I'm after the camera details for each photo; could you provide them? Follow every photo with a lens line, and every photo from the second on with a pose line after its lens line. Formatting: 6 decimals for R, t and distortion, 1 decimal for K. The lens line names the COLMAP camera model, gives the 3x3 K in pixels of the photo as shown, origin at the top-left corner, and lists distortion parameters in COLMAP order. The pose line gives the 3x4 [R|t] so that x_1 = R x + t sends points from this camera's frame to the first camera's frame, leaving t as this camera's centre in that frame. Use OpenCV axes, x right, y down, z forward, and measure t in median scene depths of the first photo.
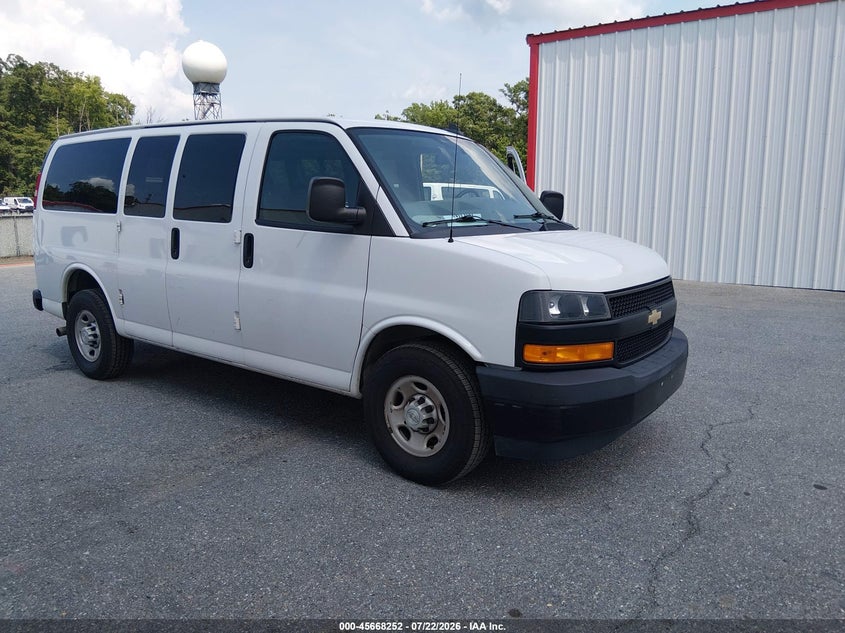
lens RADIAL K [[680.8, 0, 425.0], [0, 680.8, 321.9], [0, 0, 1]] dist [0.058889, -0.052062]
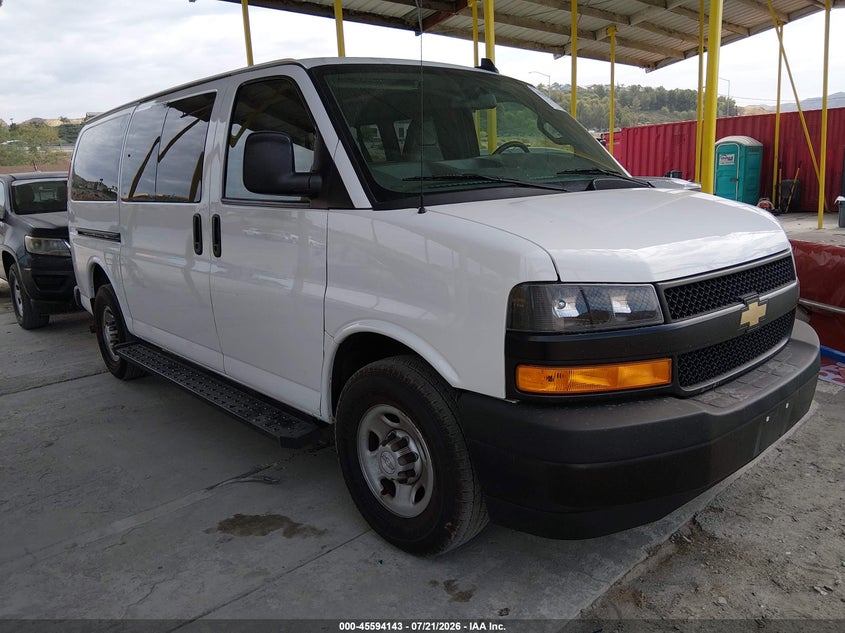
lens RADIAL K [[680.8, 0, 415.3], [0, 680.8, 314.3], [0, 0, 1]] dist [0.058889, -0.052062]
pose [[0.977472, -0.015233, -0.210514, 0.160139], [0.018822, 0.999710, 0.015055, -0.023103], [0.210224, -0.018678, 0.977475, 0.297086]]
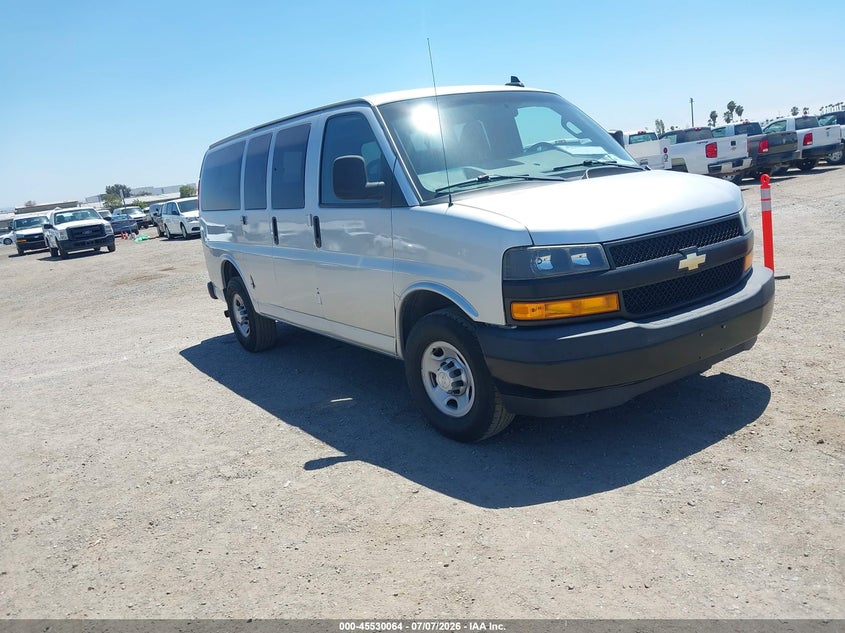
lens RADIAL K [[680.8, 0, 431.4], [0, 680.8, 316.6], [0, 0, 1]] dist [0.058889, -0.052062]
pose [[0.942535, -0.060347, -0.328612, 0.305650], [0.075579, 0.996568, 0.033768, 0.009028], [0.325446, -0.056664, 0.943861, 0.024005]]
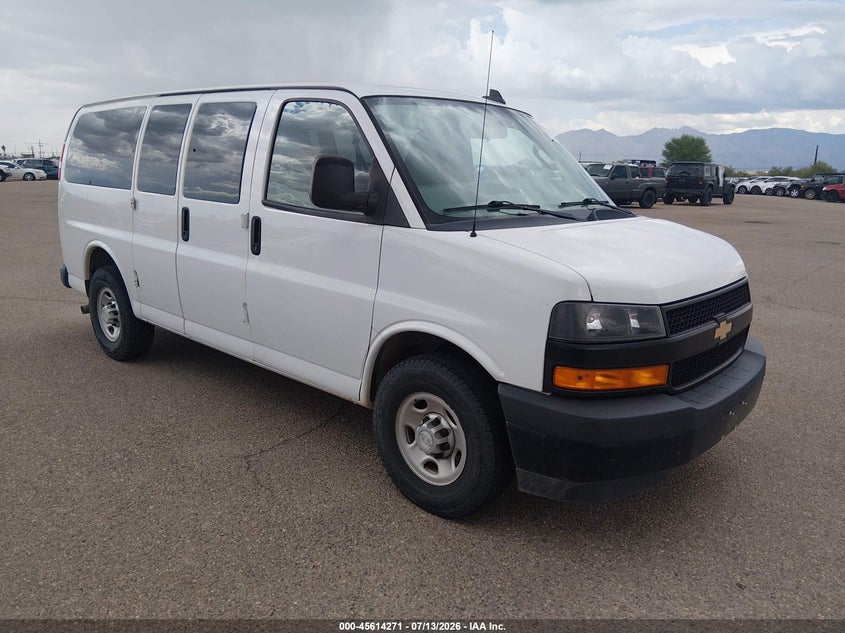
lens RADIAL K [[680.8, 0, 425.3], [0, 680.8, 320.7], [0, 0, 1]] dist [0.058889, -0.052062]
pose [[0.995272, 0.033032, -0.091336, 0.054341], [-0.029183, 0.998642, 0.043162, -0.044635], [0.092637, -0.040293, 0.994884, 0.146615]]
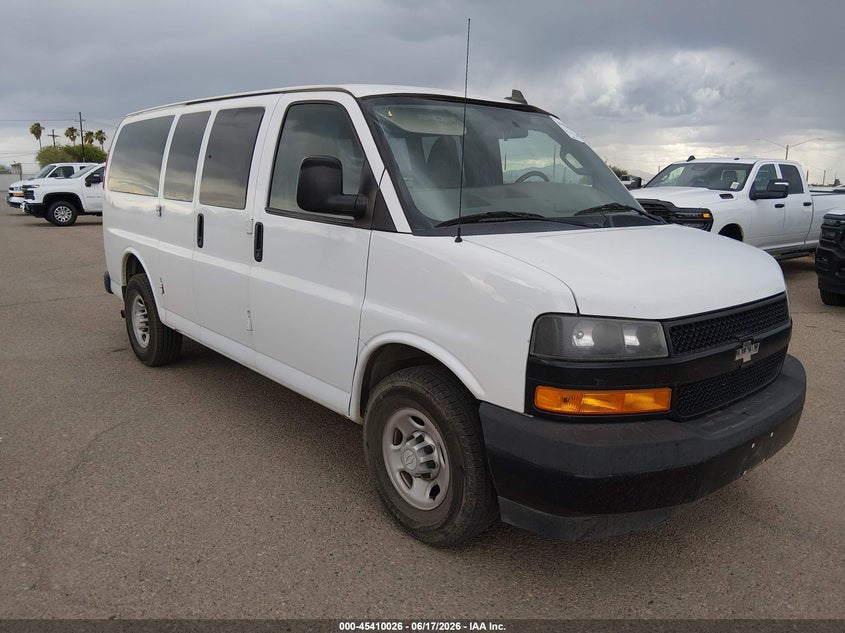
lens RADIAL K [[680.8, 0, 415.5], [0, 680.8, 321.1], [0, 0, 1]] dist [0.058889, -0.052062]
pose [[0.976582, 0.053118, -0.208483, 0.143012], [-0.048423, 0.998447, 0.027563, -0.042993], [0.209623, -0.016822, 0.977637, 0.216210]]
